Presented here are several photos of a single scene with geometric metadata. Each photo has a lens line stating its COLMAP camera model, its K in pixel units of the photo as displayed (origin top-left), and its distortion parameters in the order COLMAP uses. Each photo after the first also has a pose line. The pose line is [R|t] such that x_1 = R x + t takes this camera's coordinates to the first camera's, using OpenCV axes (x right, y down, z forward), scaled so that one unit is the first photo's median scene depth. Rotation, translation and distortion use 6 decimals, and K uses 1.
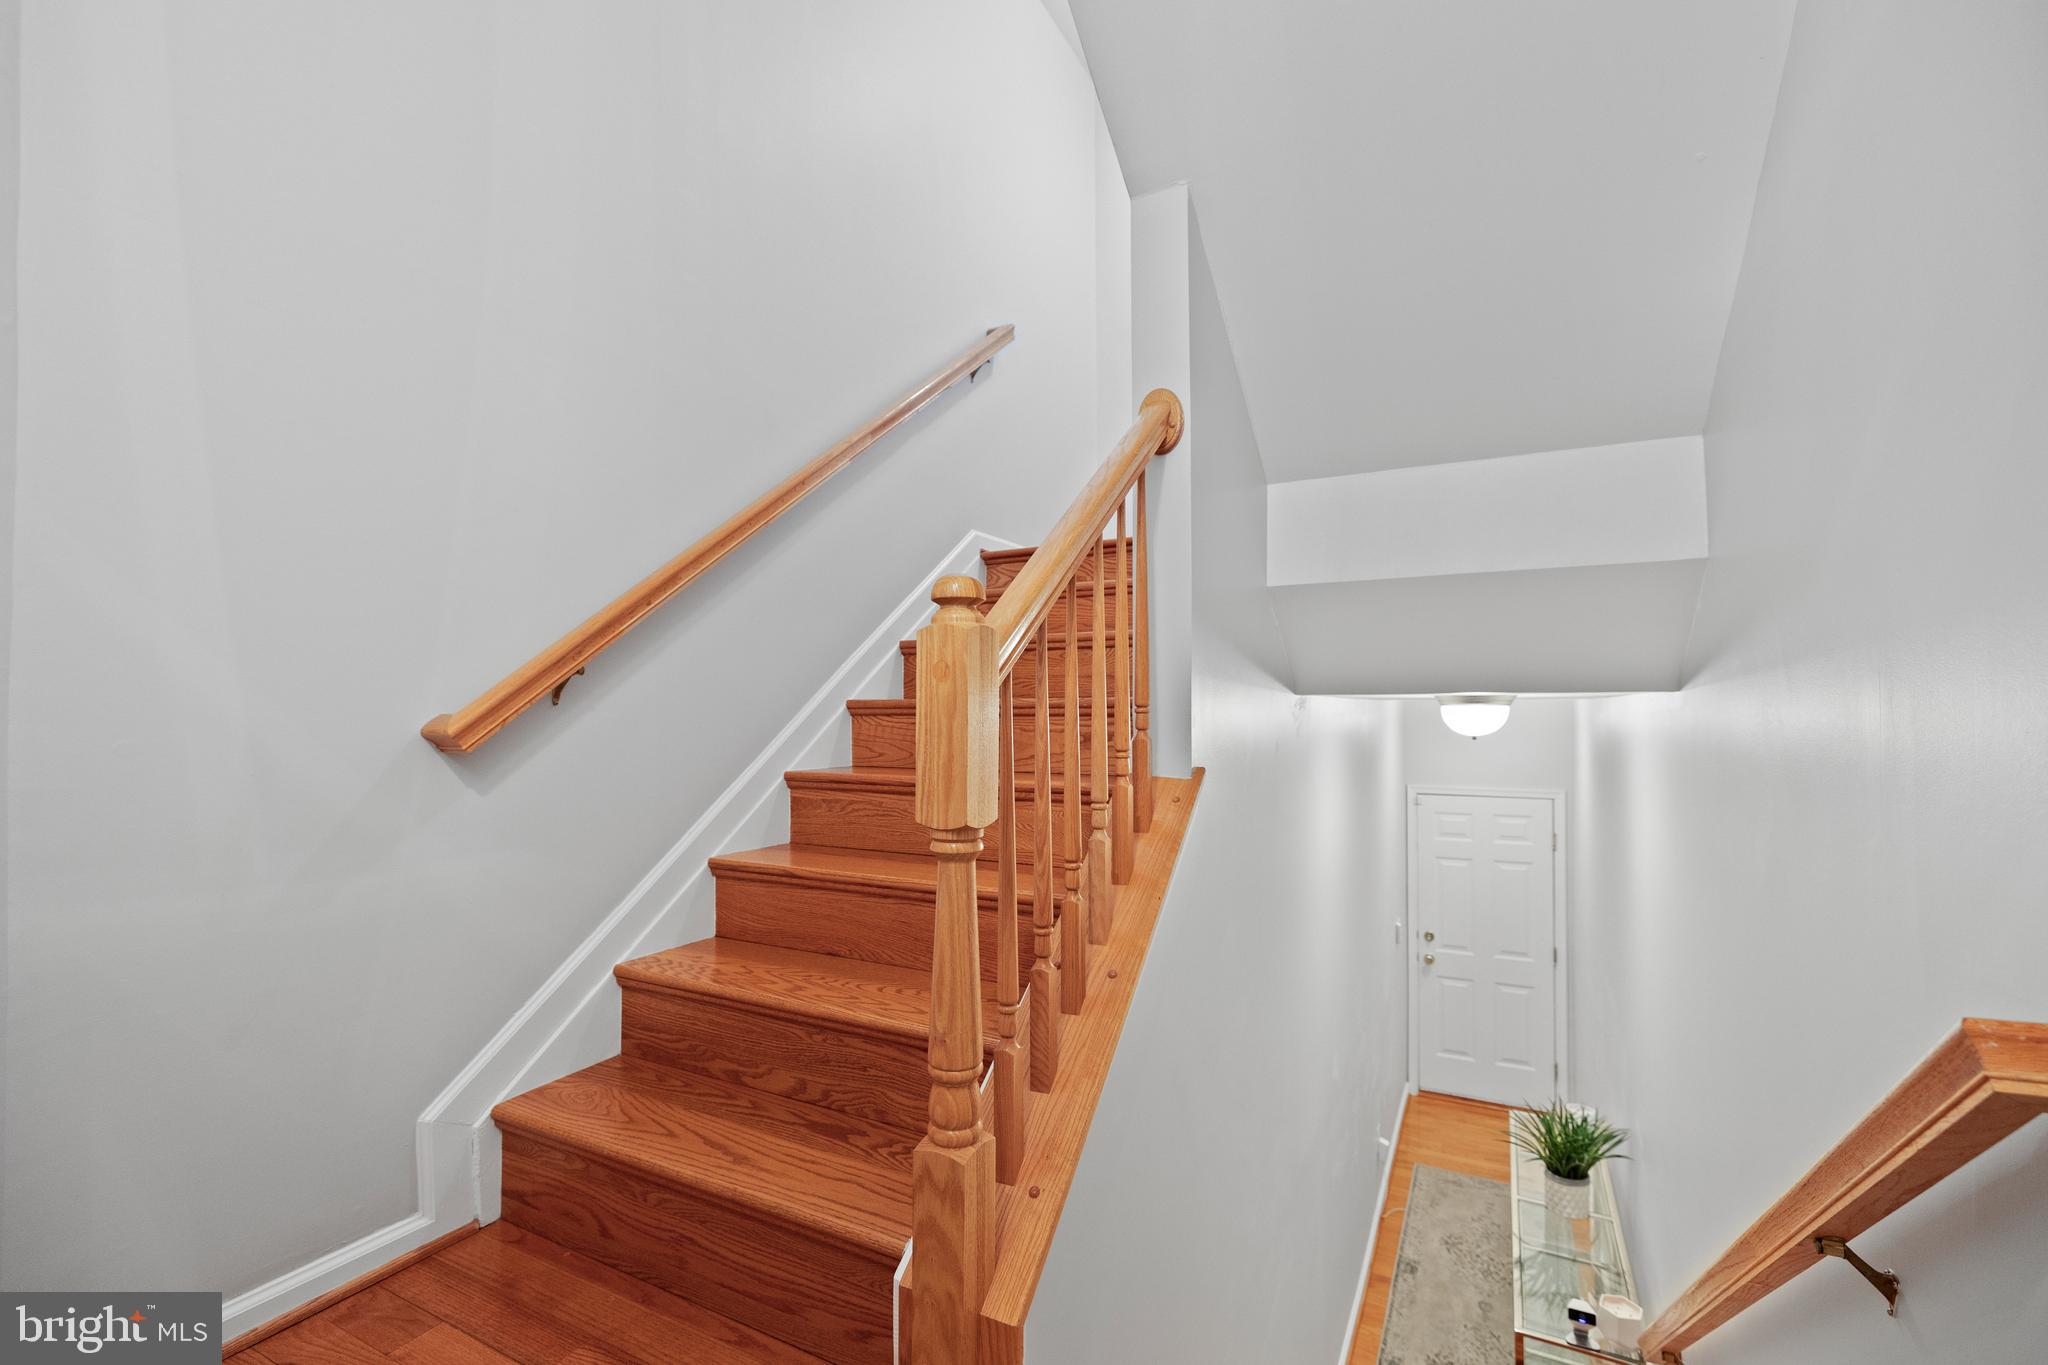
lens RADIAL K [[881.3, 0, 1017.7], [0, 881.3, 690.5], [0, 0, 1]] dist [0.000417, 0.000057]
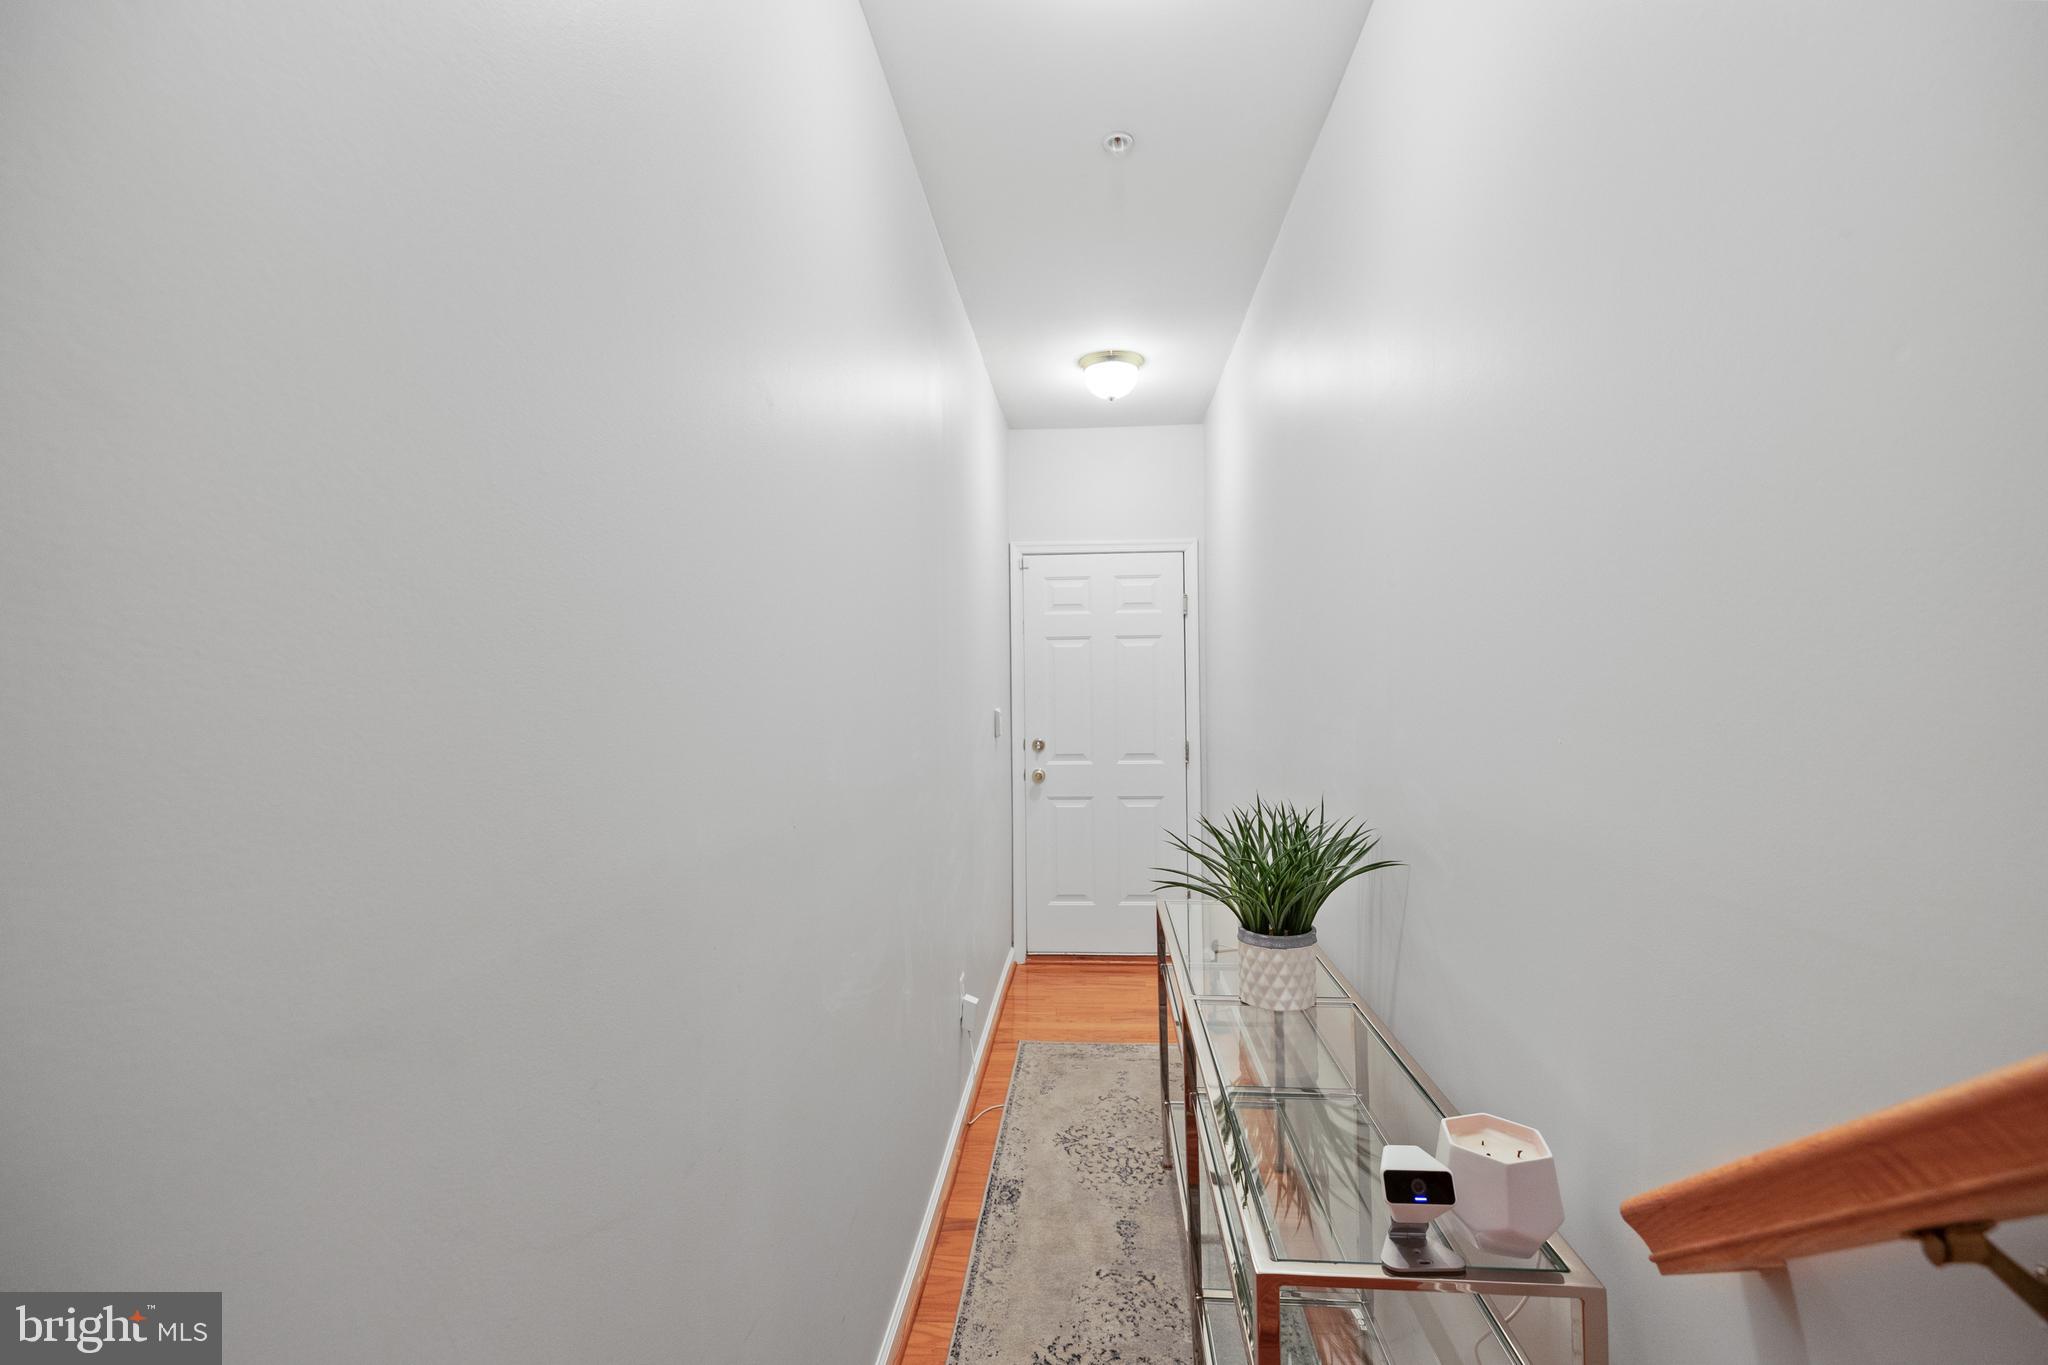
lens RADIAL K [[881.3, 0, 1017.7], [0, 881.3, 690.5], [0, 0, 1]] dist [0.000417, 0.000057]
pose [[0.917043, -0.006104, 0.398742, 0.214935], [0.004379, 0.999977, 0.005235, 0.311234], [-0.398764, -0.003055, 0.917048, 0.453284]]
